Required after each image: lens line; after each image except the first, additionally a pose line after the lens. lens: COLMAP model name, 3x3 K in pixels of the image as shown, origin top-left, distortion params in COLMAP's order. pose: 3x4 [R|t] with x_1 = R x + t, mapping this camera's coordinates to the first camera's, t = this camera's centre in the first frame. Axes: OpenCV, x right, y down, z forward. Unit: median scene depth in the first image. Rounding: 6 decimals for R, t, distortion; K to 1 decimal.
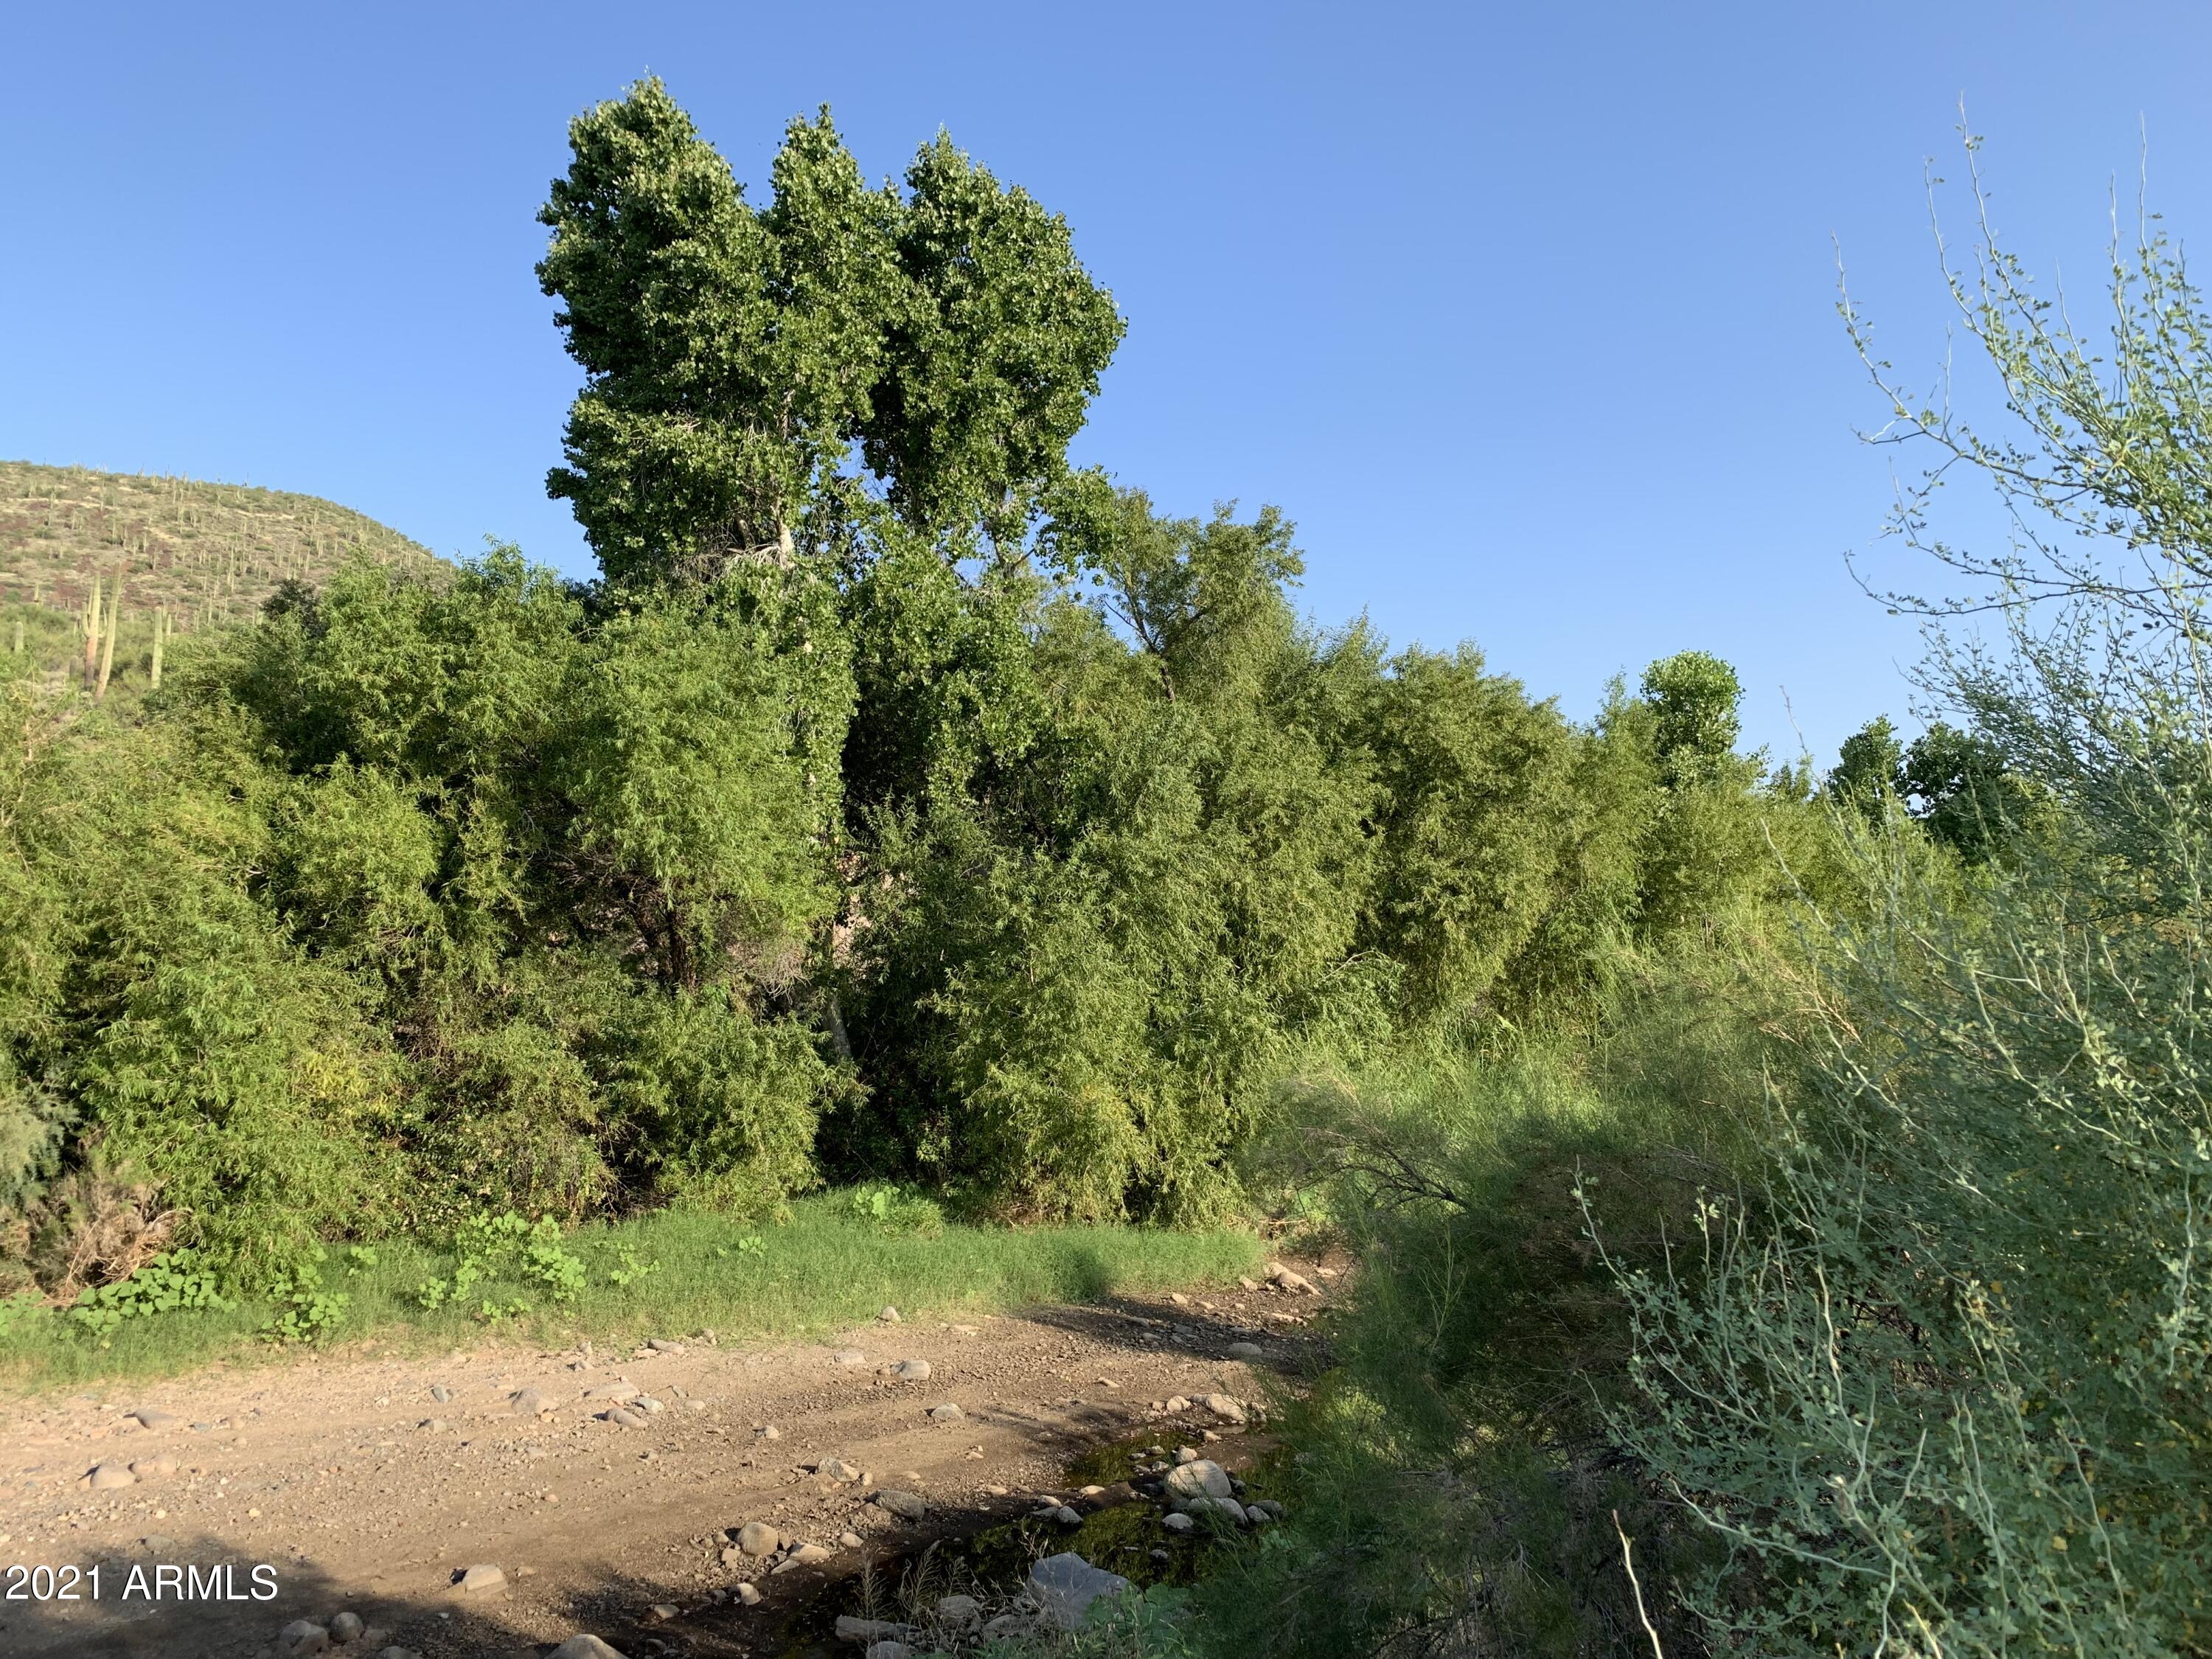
lens RADIAL K [[1712.3, 0, 1106.0], [0, 1712.3, 829.5], [0, 0, 1]] dist [0.059123, -0.043012]
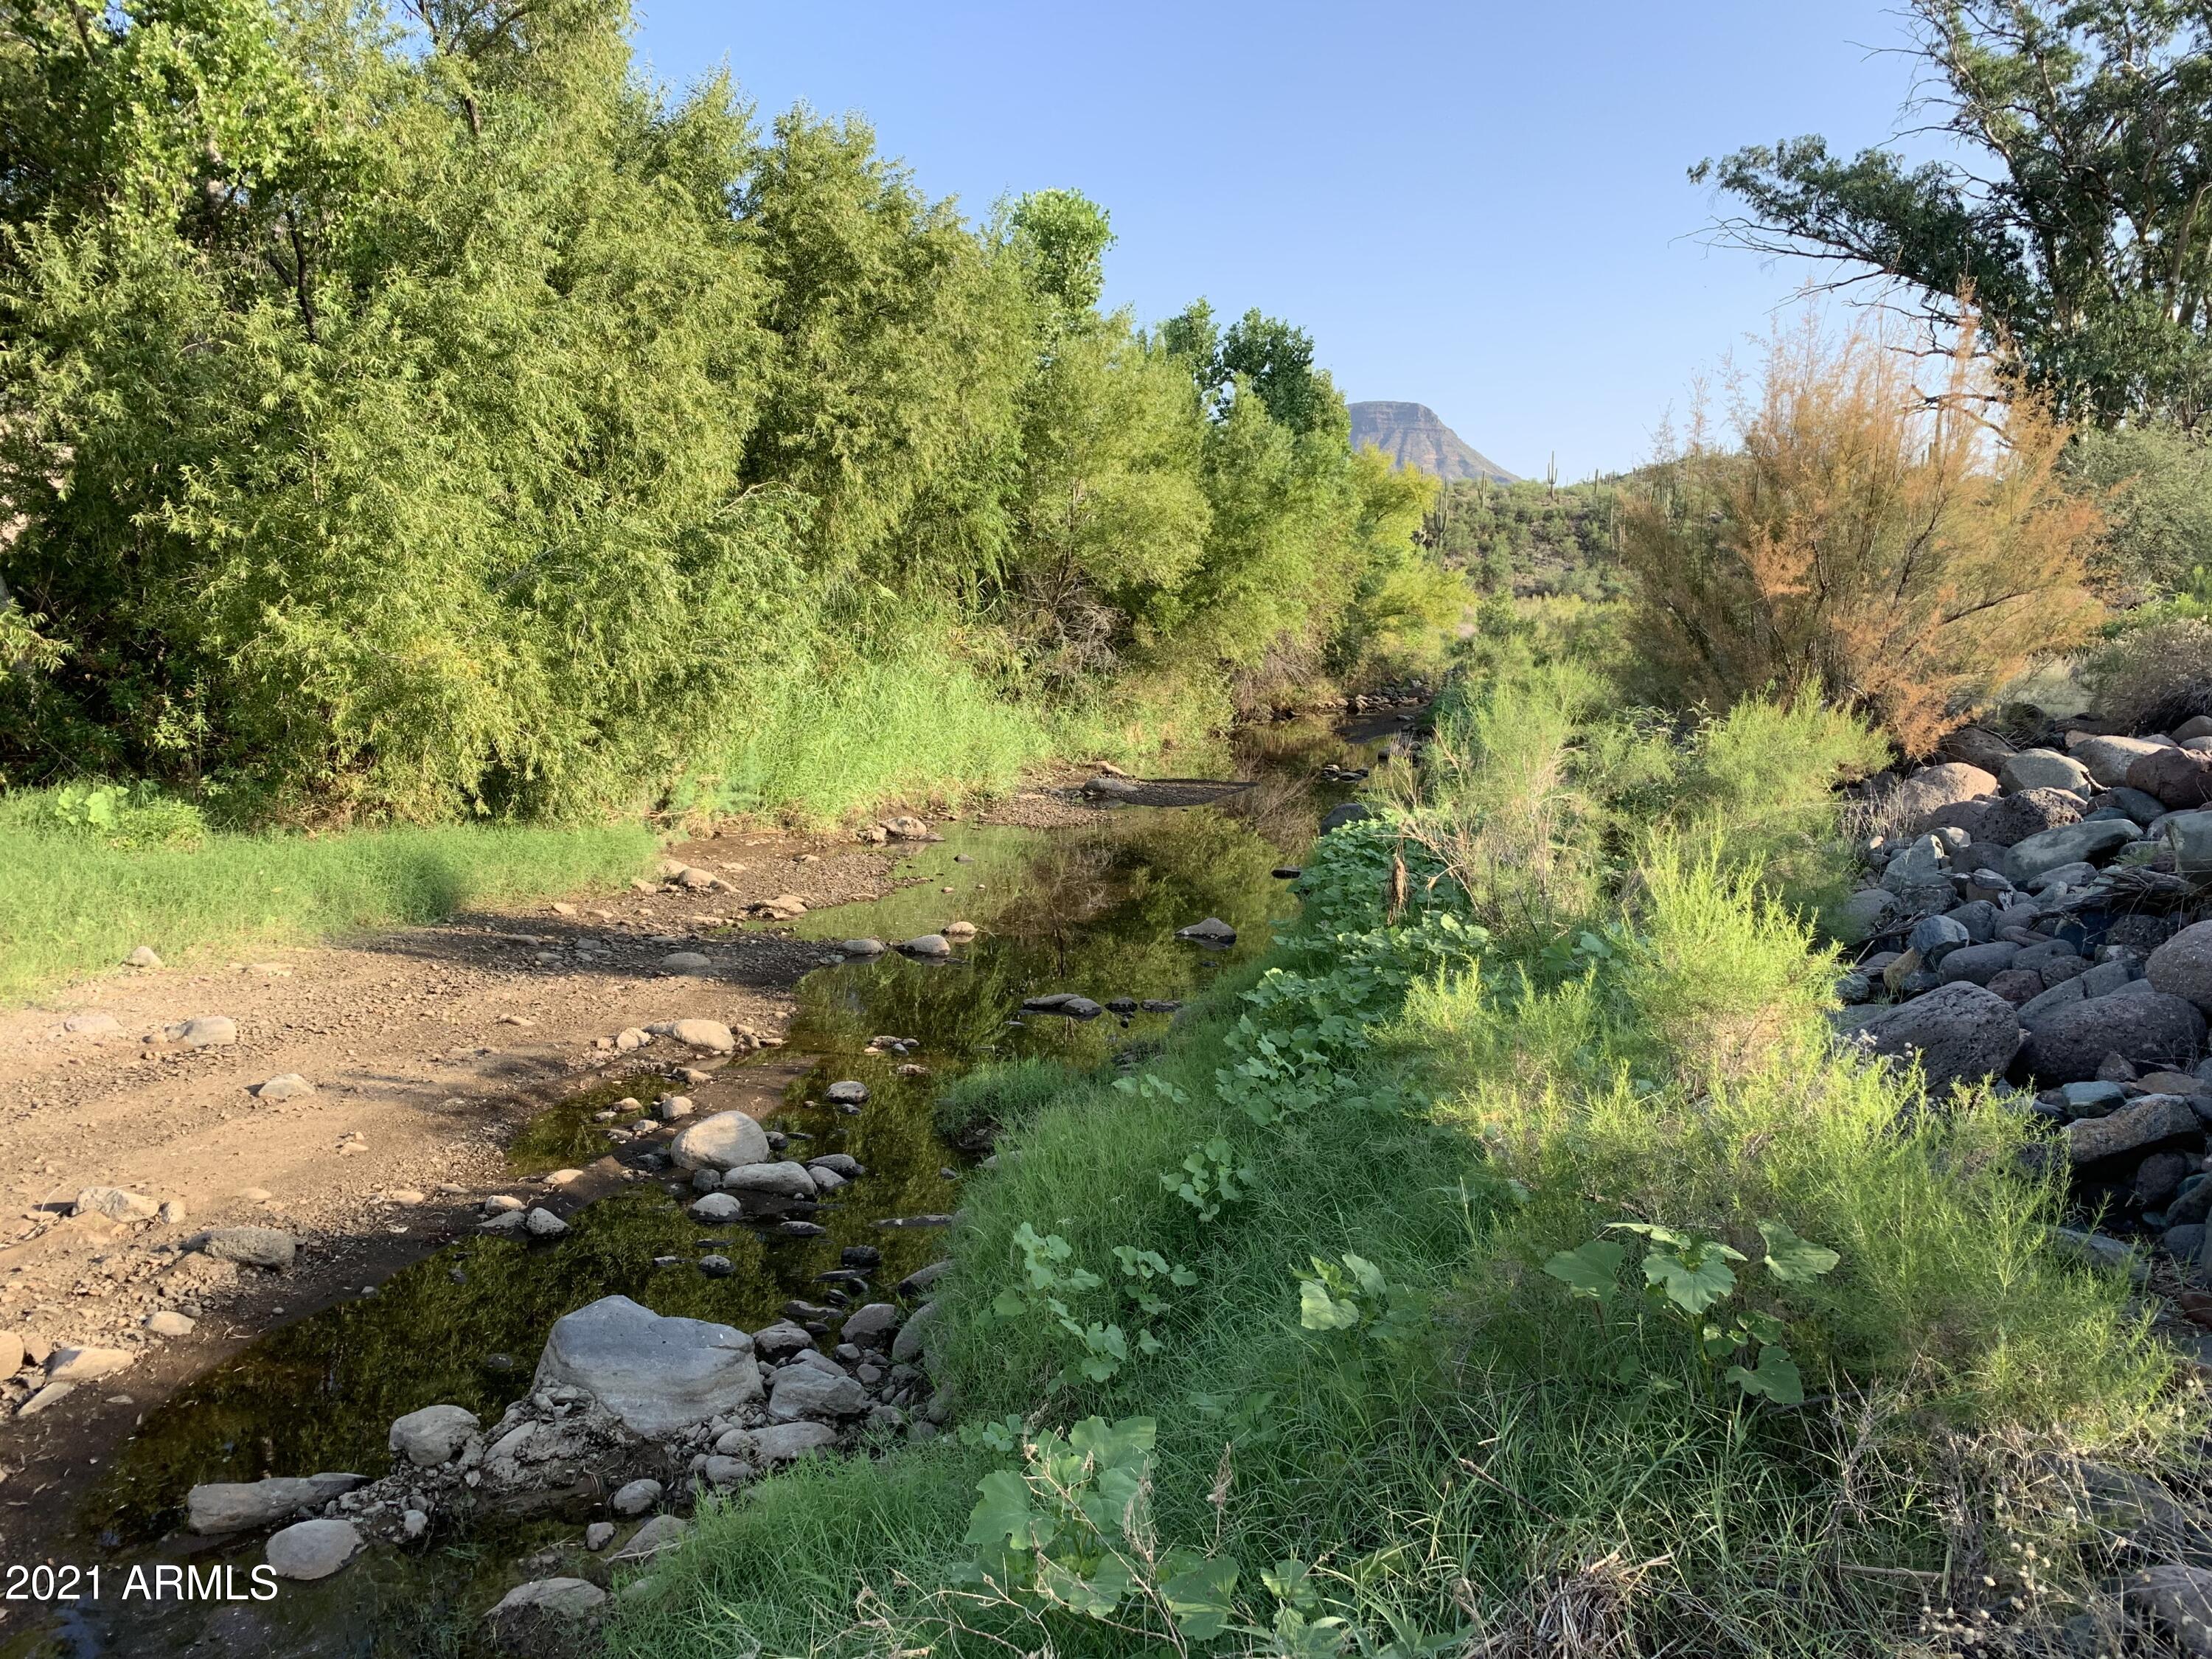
lens RADIAL K [[1712.3, 0, 1106.0], [0, 1712.3, 829.5], [0, 0, 1]] dist [0.059123, -0.043012]
pose [[0.910782, -0.051688, 0.409640, -0.047892], [-0.039590, 0.976629, 0.211254, 0.059971], [-0.410986, -0.208624, 0.887449, 0.203244]]
